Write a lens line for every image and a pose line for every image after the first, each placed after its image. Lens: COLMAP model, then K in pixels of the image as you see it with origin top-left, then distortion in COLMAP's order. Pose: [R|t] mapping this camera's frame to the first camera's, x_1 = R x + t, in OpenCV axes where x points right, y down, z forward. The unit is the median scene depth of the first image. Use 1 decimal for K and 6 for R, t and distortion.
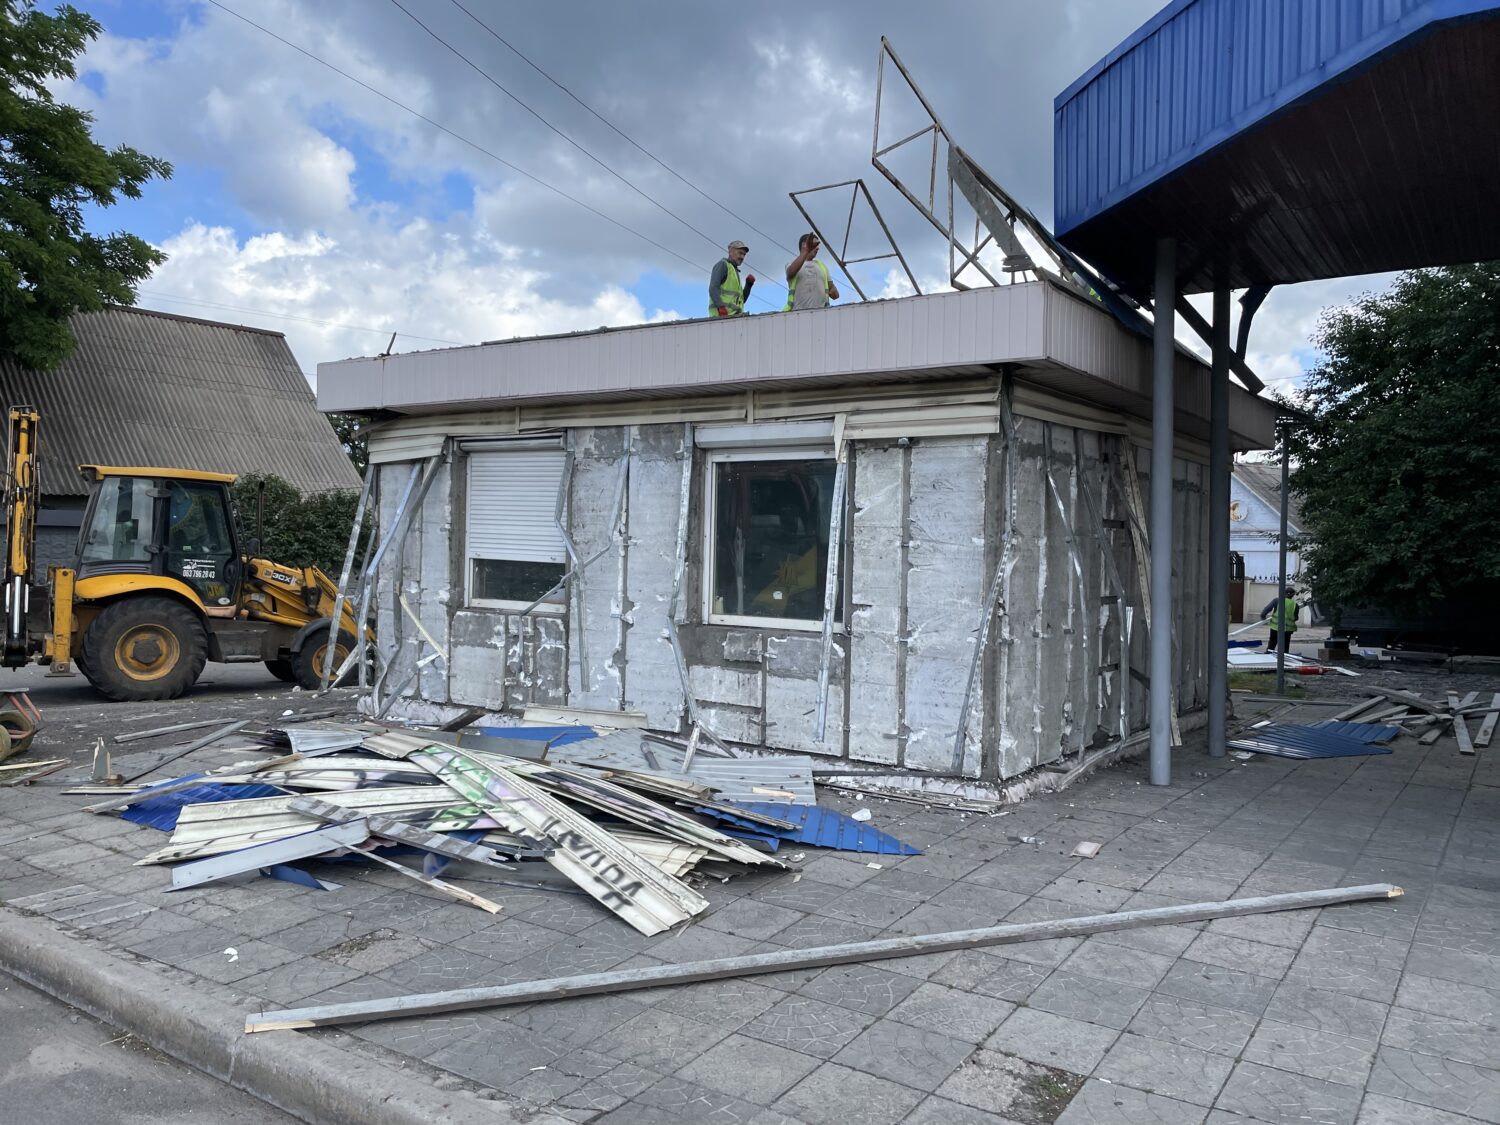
lens RADIAL K [[1131.7, 0, 753.6], [0, 1131.7, 541.7], [0, 0, 1]] dist [0.099646, -0.133486]
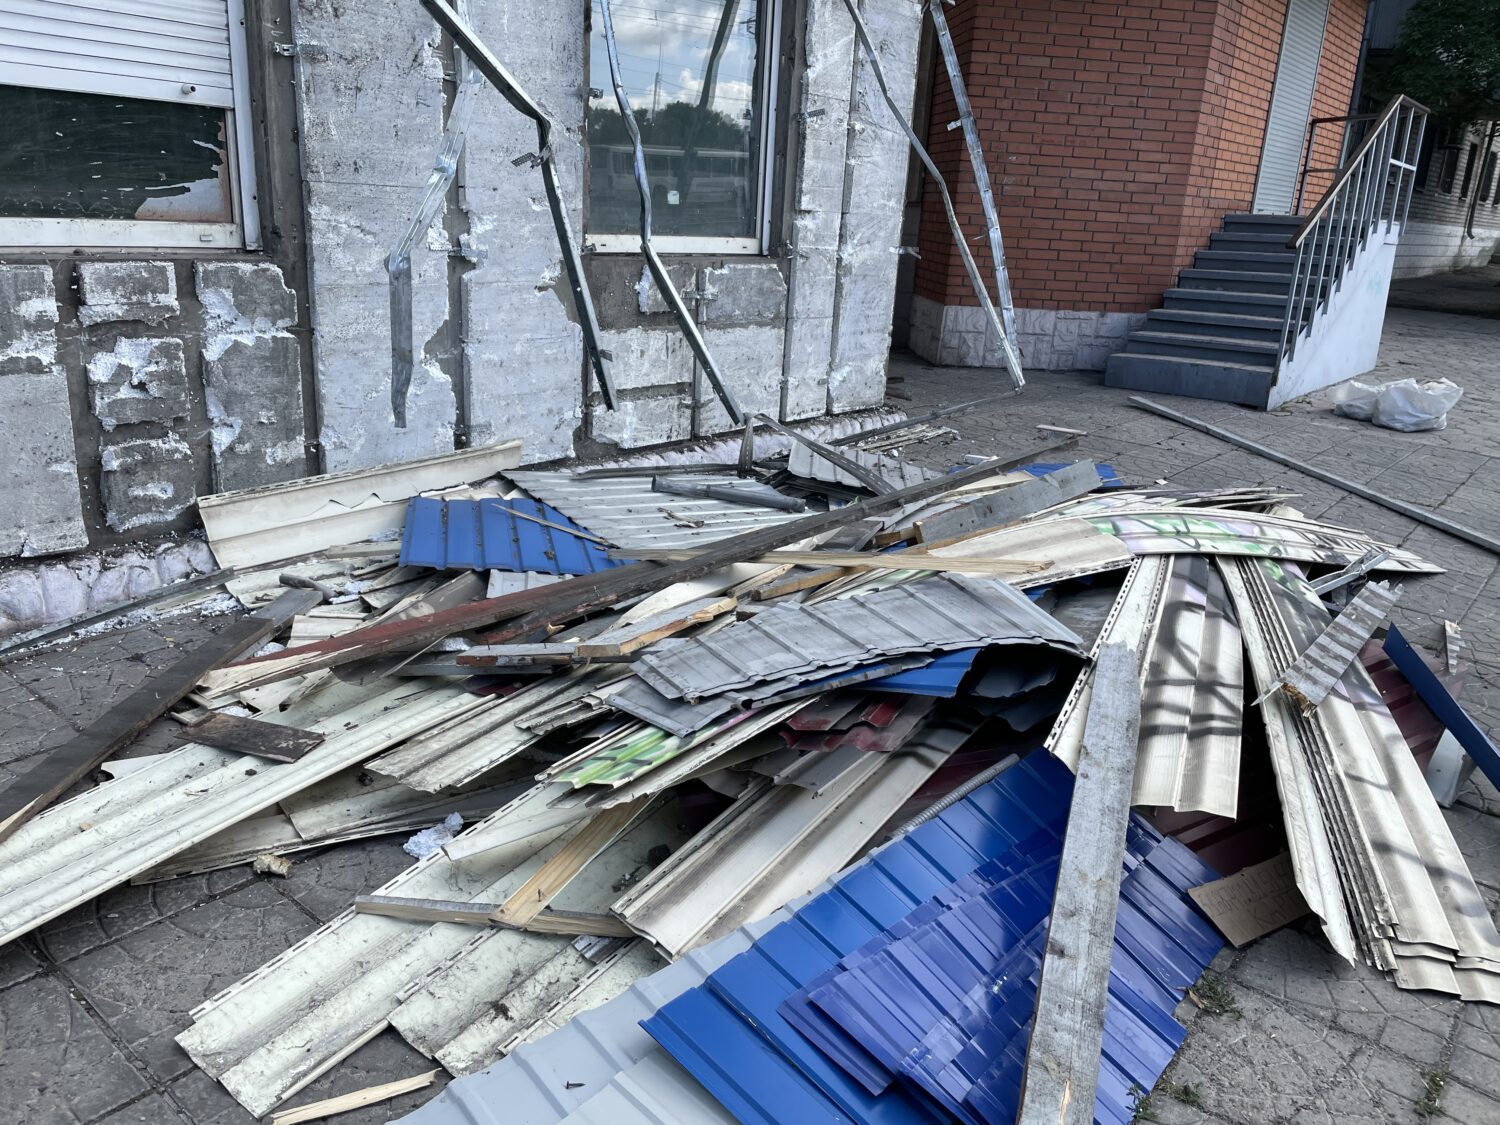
lens RADIAL K [[1131.7, 0, 753.6], [0, 1131.7, 541.7], [0, 0, 1]] dist [0.099646, -0.133486]
pose [[0.085285, -0.295689, 0.951470, -0.675585], [-0.049896, 0.952483, 0.300476, 0.039771], [-0.995106, -0.073101, 0.066479, 0.976623]]
